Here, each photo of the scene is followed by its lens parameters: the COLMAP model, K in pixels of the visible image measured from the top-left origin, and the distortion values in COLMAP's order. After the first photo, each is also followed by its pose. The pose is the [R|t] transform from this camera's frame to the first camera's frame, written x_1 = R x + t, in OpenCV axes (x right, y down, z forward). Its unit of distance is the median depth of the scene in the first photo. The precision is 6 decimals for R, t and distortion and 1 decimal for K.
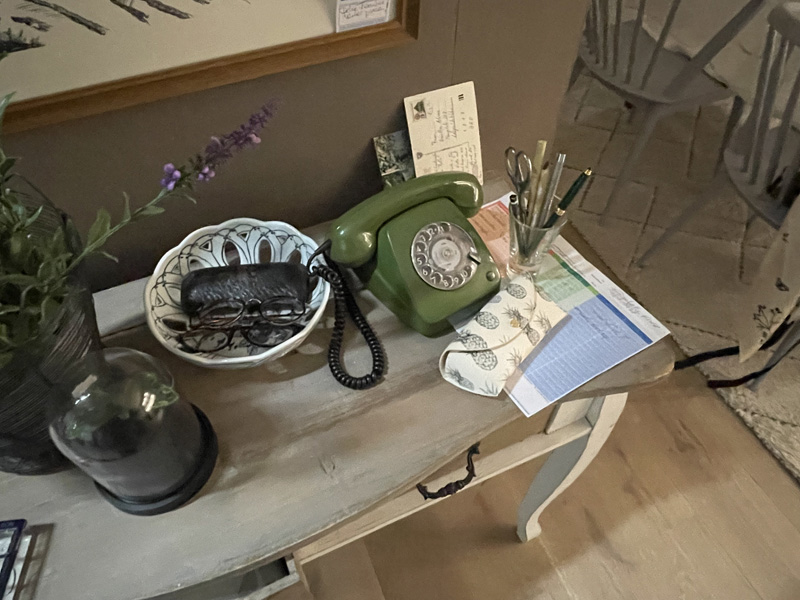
lens RADIAL K [[524.1, 0, 397.7], [0, 524.1, 287.0], [0, 0, 1]] dist [-0.002565, -0.000739]
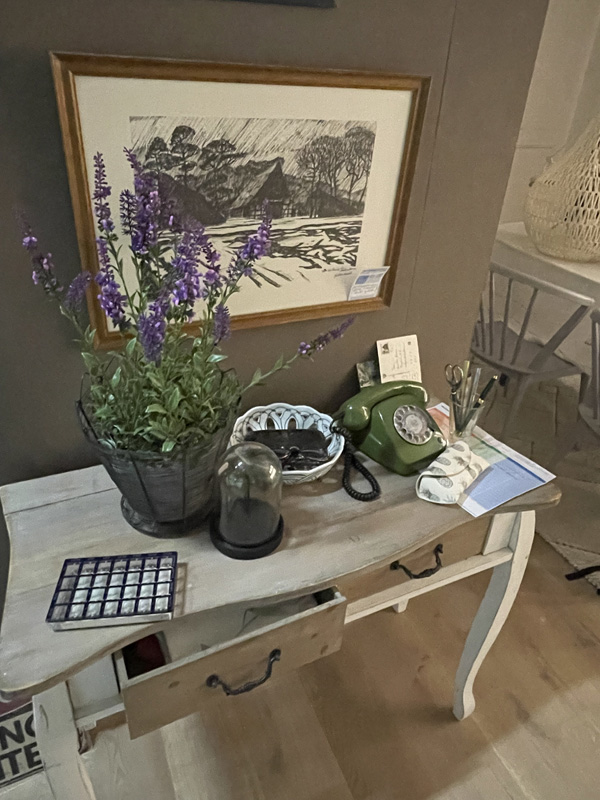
lens RADIAL K [[524.1, 0, 298.1], [0, 524.1, 383.2], [0, 0, 1]] dist [-0.002565, -0.000739]
pose [[0.998511, 0.041531, 0.035359, -0.306392], [-0.026042, 0.932591, -0.359993, 0.386854], [-0.047926, 0.358537, 0.932285, -0.508203]]
